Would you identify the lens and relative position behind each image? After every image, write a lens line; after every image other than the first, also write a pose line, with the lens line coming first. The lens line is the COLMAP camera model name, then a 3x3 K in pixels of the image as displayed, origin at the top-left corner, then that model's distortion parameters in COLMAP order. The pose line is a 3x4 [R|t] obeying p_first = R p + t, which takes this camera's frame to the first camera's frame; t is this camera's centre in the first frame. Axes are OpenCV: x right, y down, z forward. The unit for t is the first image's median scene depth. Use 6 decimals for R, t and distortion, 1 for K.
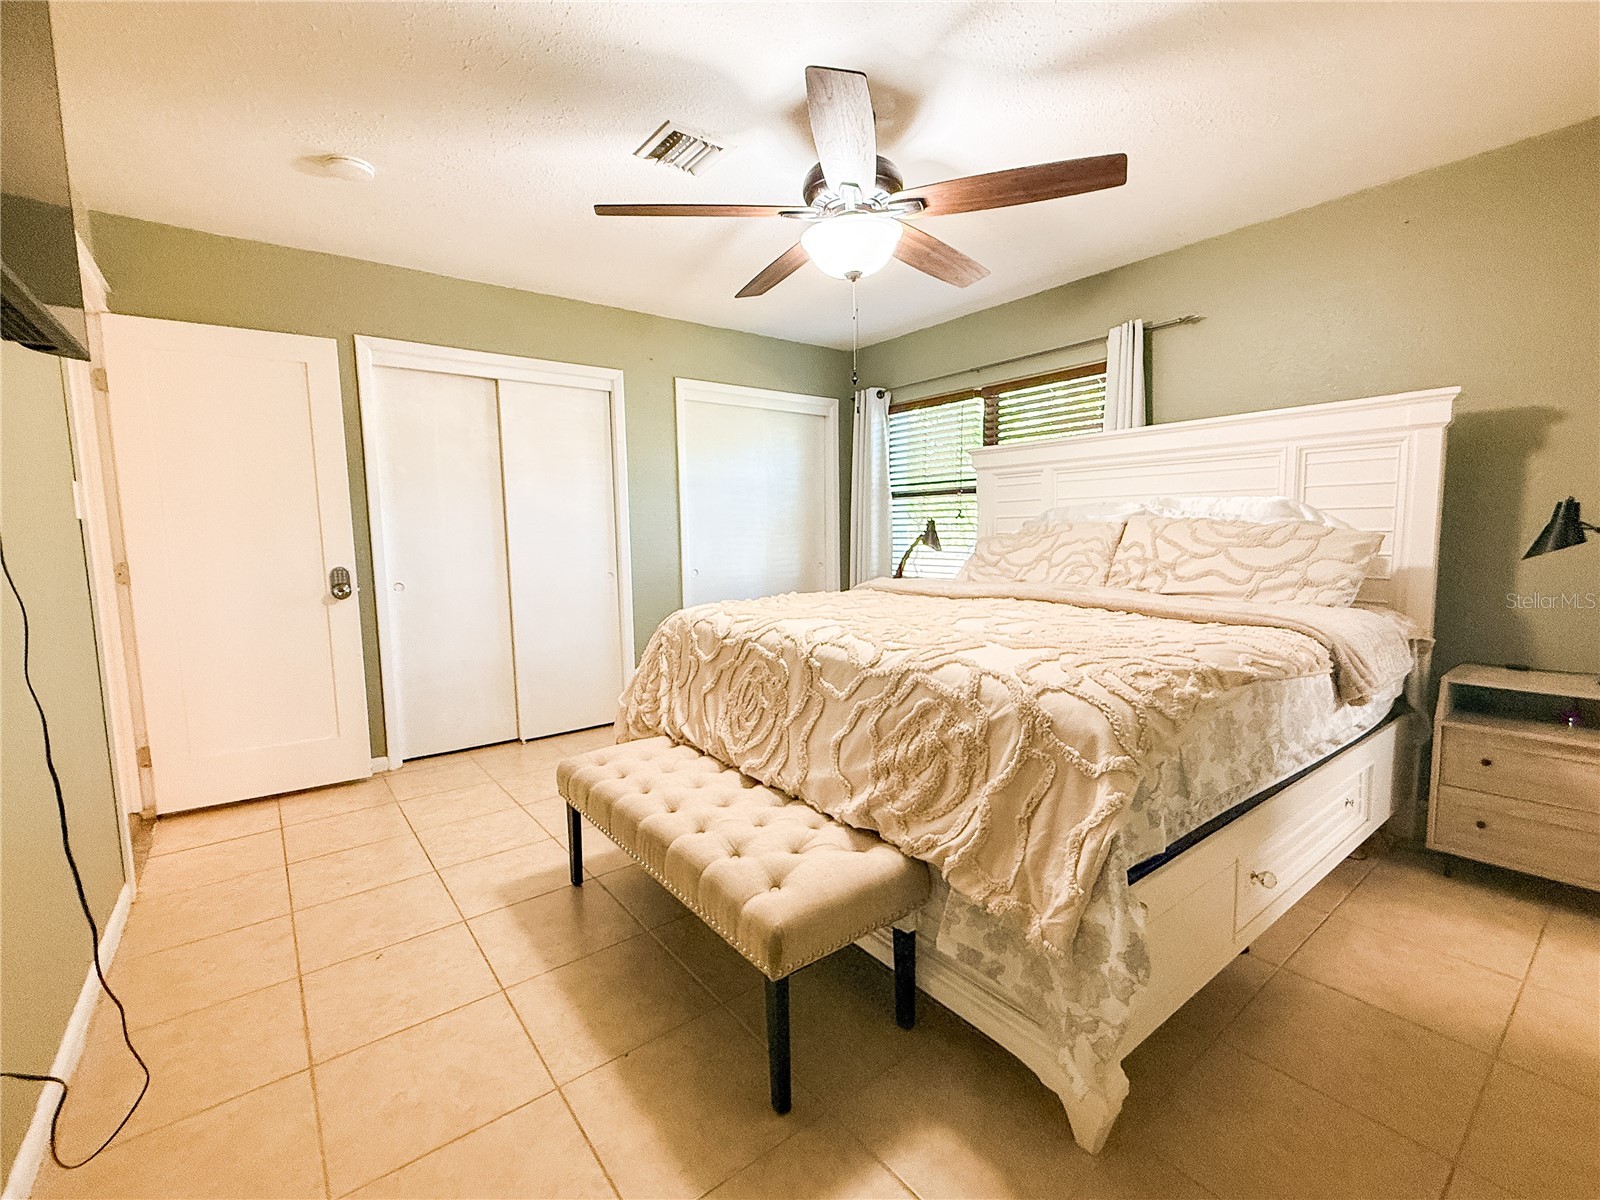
lens RADIAL K [[701.2, 0, 799.5], [0, 701.2, 597.2], [0, 0, 1]] dist [-0.003562, 0.000326]
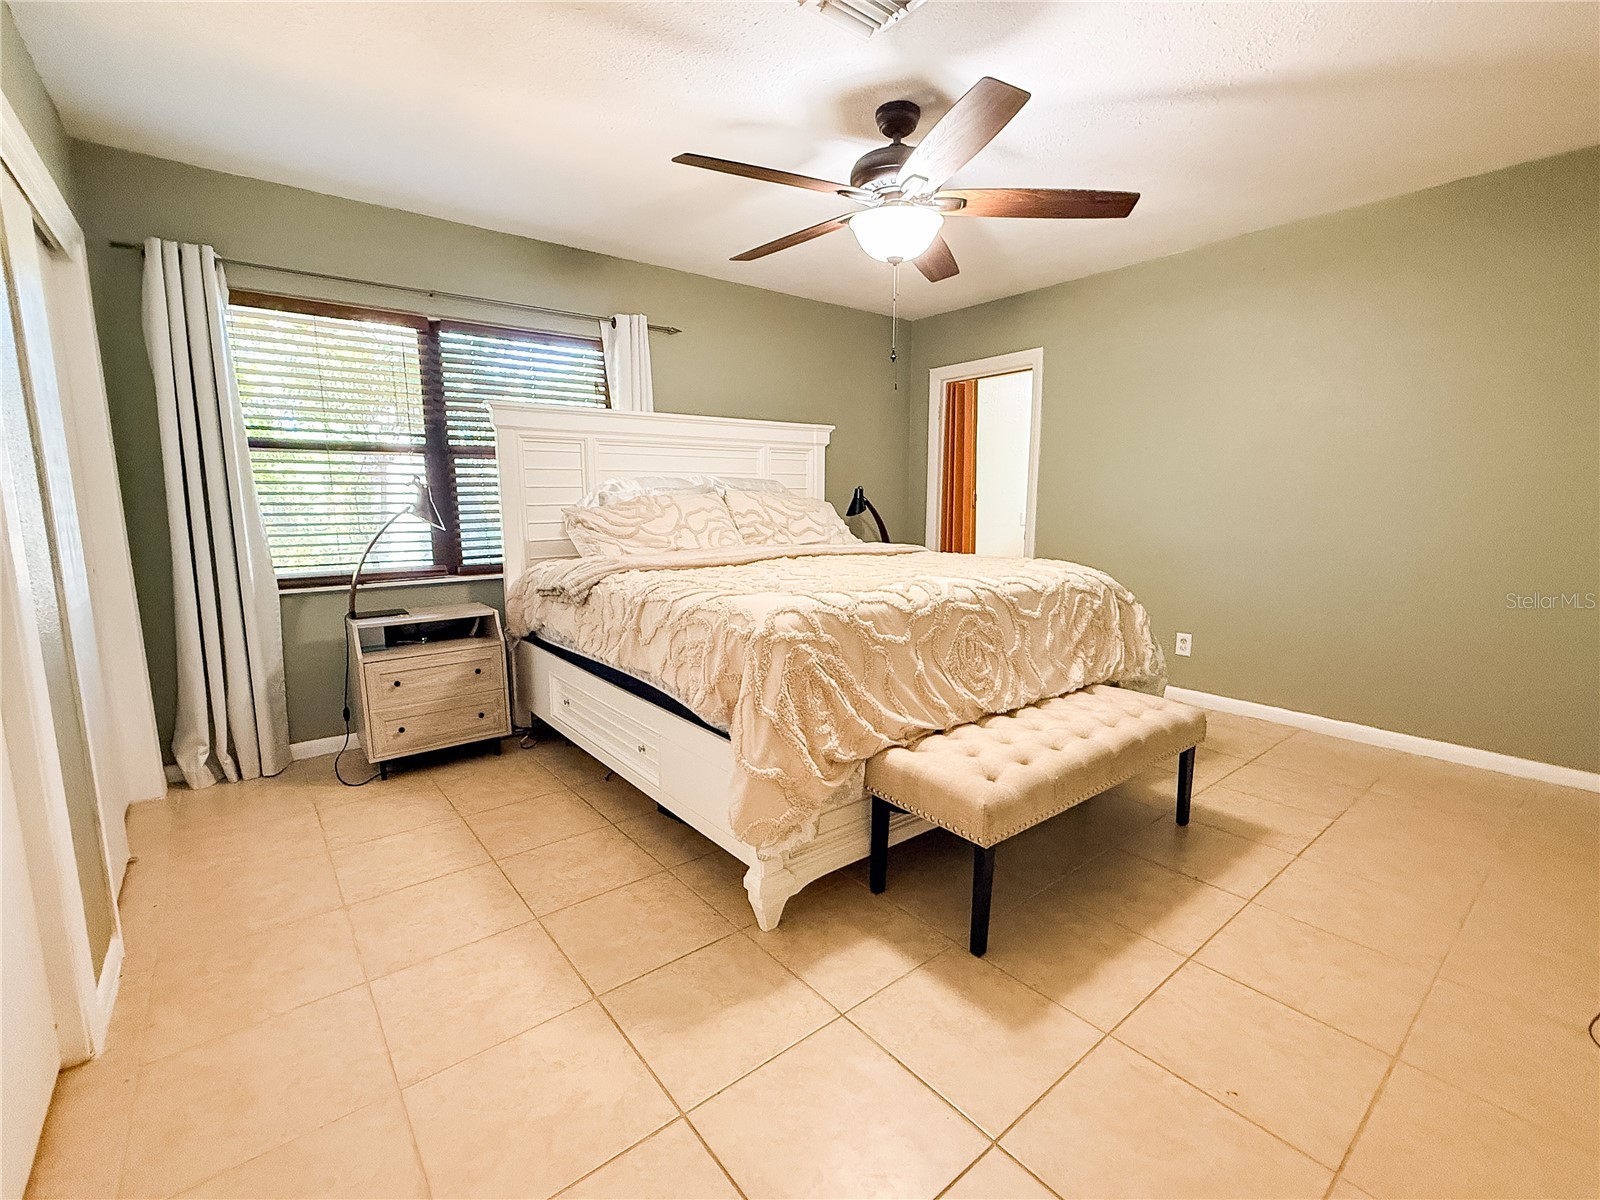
lens RADIAL K [[701.2, 0, 799.1], [0, 701.2, 603.9], [0, 0, 1]] dist [-0.003562, 0.000326]
pose [[-0.013185, -0.131717, 0.991200, -0.785665], [0.102743, 0.985861, 0.132374, -0.067038], [-0.994621, 0.103584, 0.000535, 0.886471]]
